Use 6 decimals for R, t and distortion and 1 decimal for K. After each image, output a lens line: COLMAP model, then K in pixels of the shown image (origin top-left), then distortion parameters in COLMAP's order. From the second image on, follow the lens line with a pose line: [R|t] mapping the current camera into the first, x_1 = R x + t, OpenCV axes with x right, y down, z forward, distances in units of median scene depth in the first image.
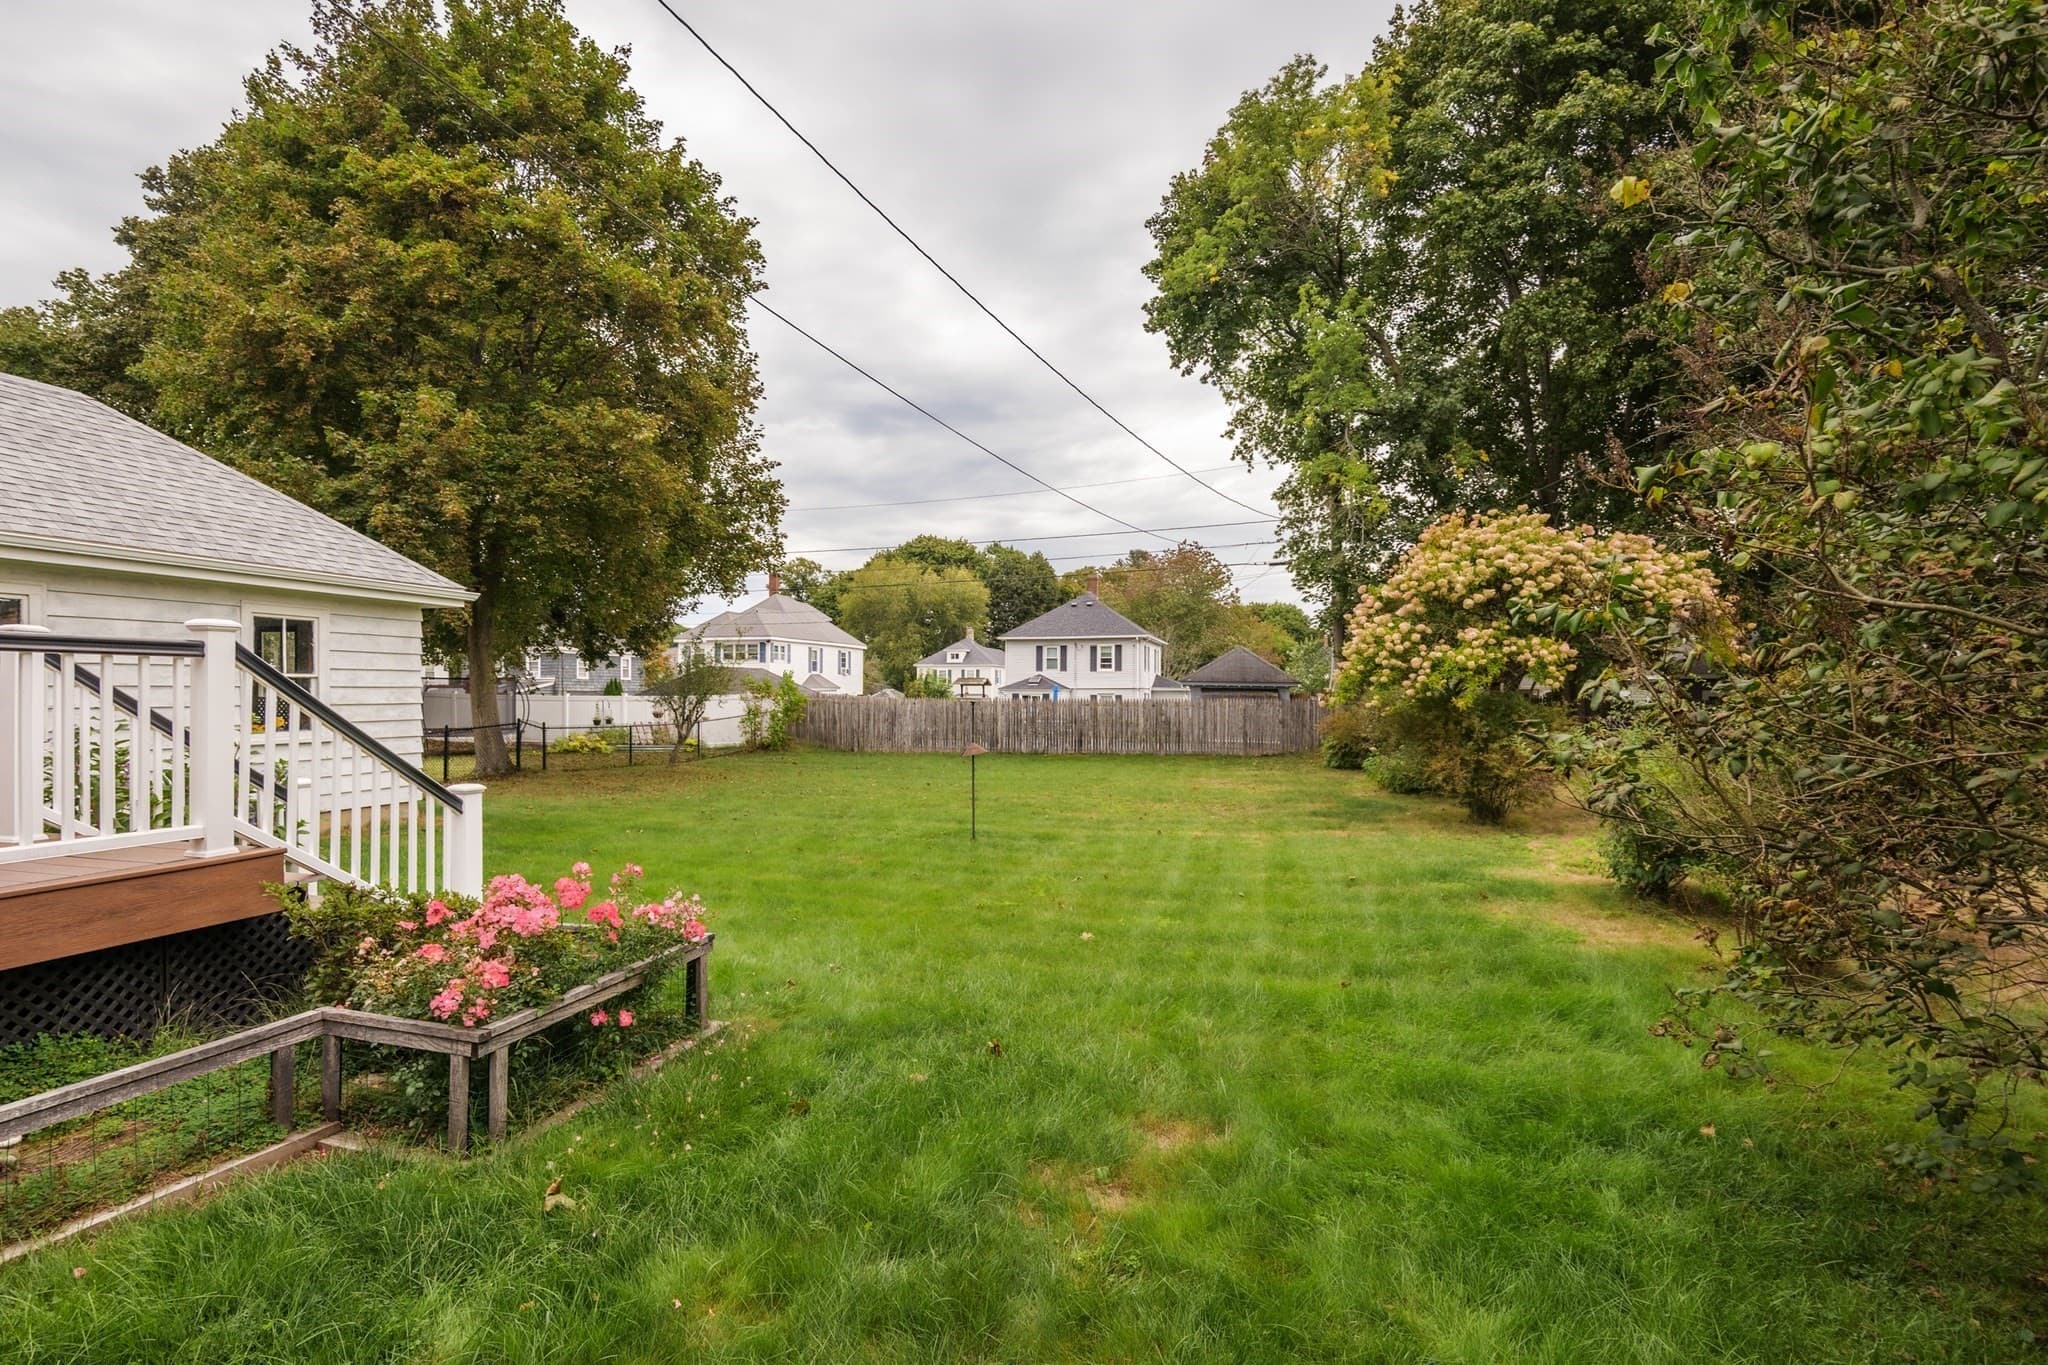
lens RADIAL K [[947.6, 0, 1024.0], [0, 947.6, 682.5], [0, 0, 1]] dist [0.000096, 0.000385]
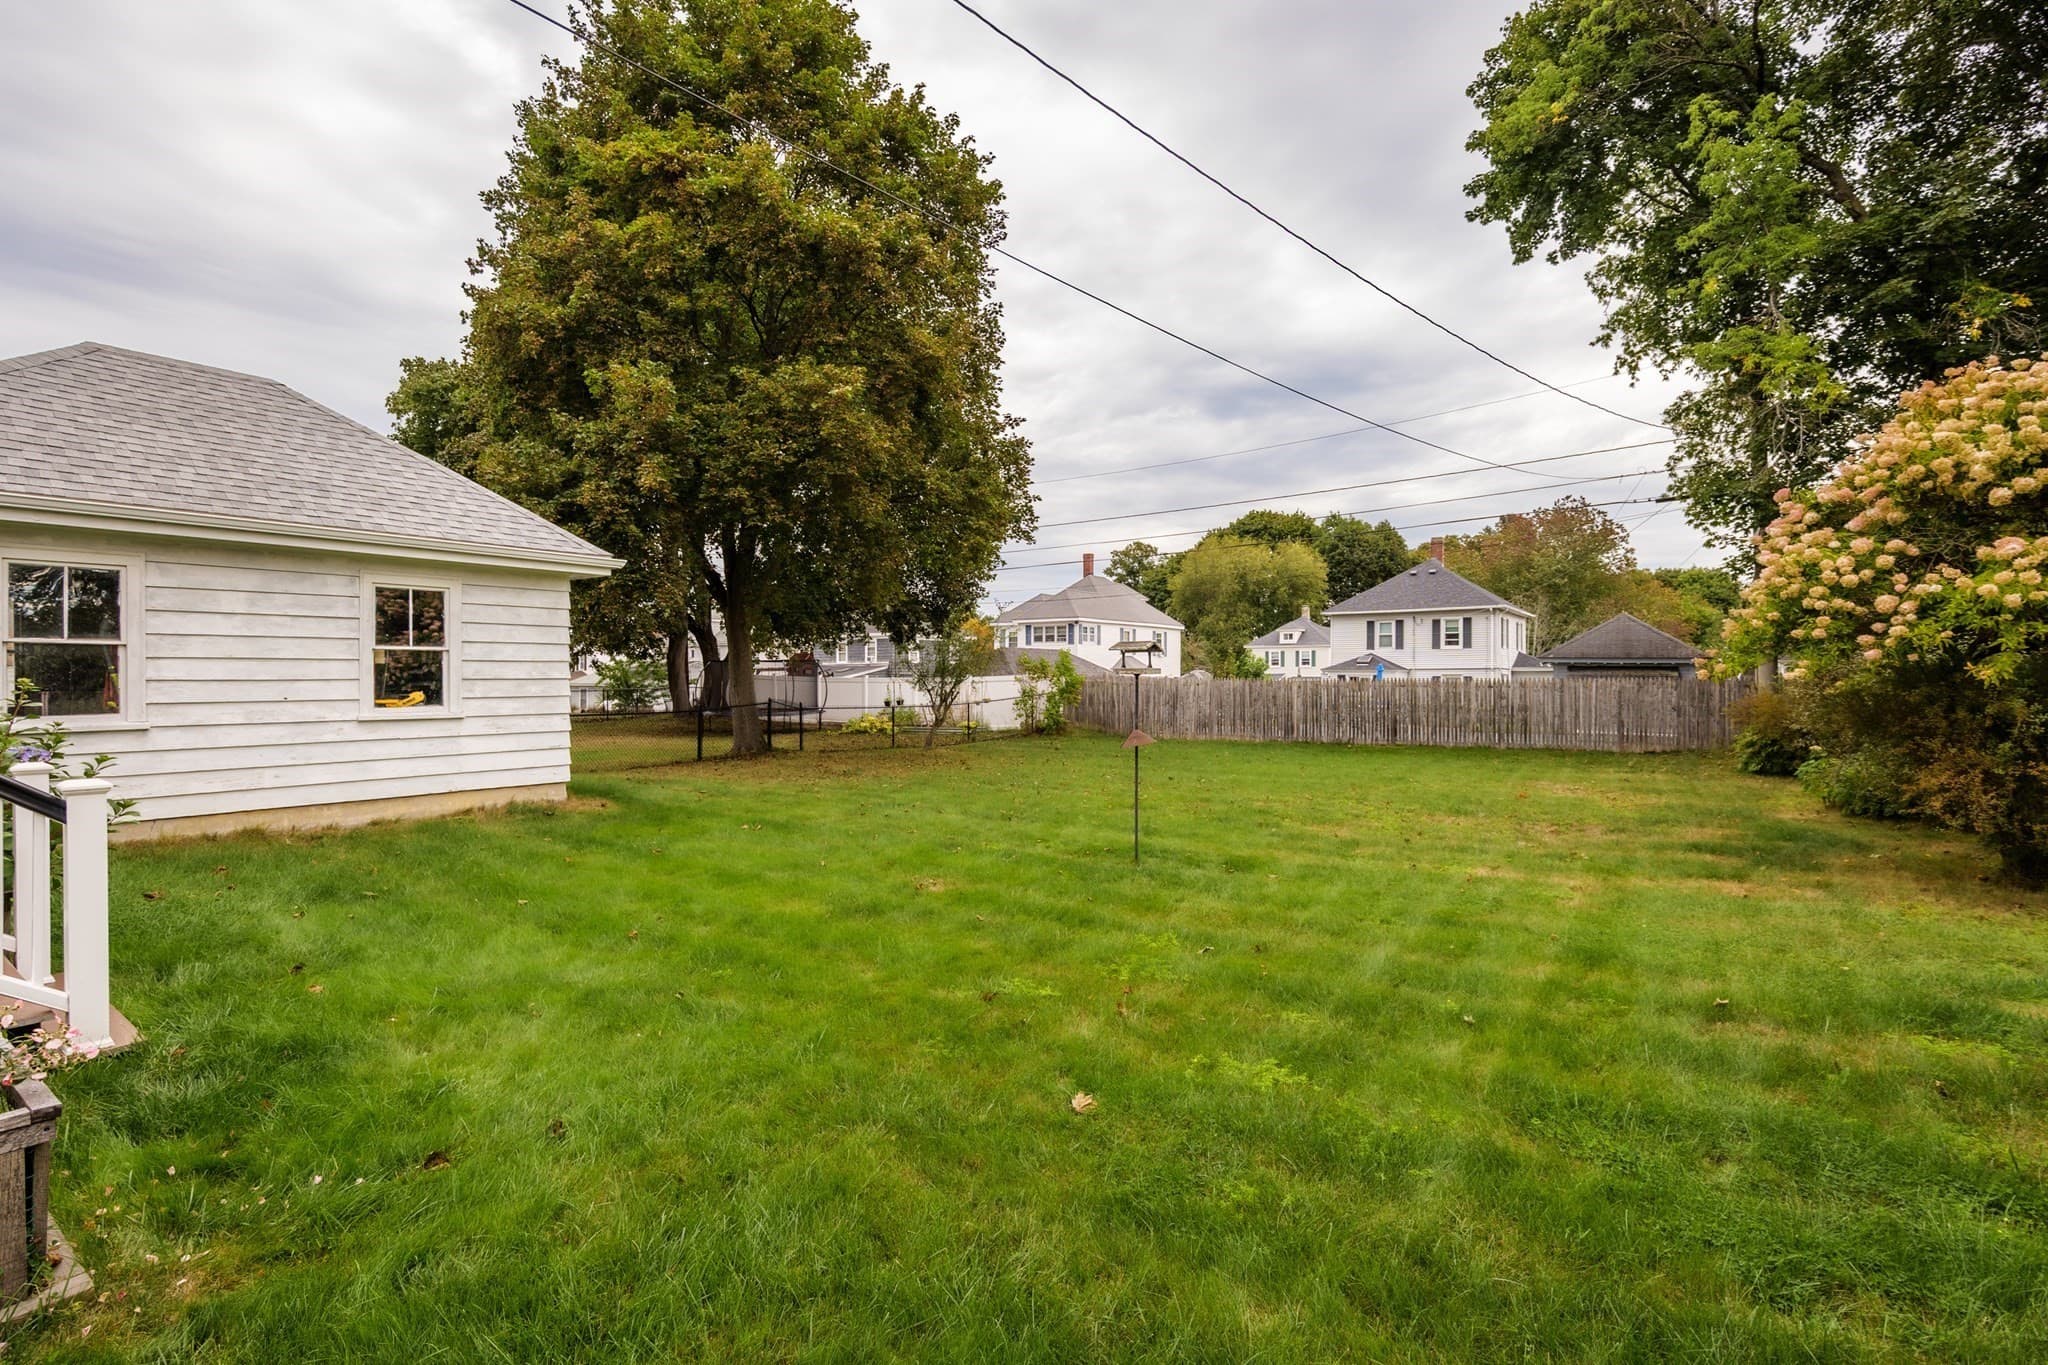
lens RADIAL K [[967.0, 0, 1010.7], [0, 967.0, 672.7], [0, 0, 1]] dist [-0.013398, 0.002606]
pose [[0.936134, -0.004573, -0.351613, 0.054382], [0.006981, 0.999960, 0.005581, 0.006495], [0.351573, -0.007679, 0.936129, 0.120521]]
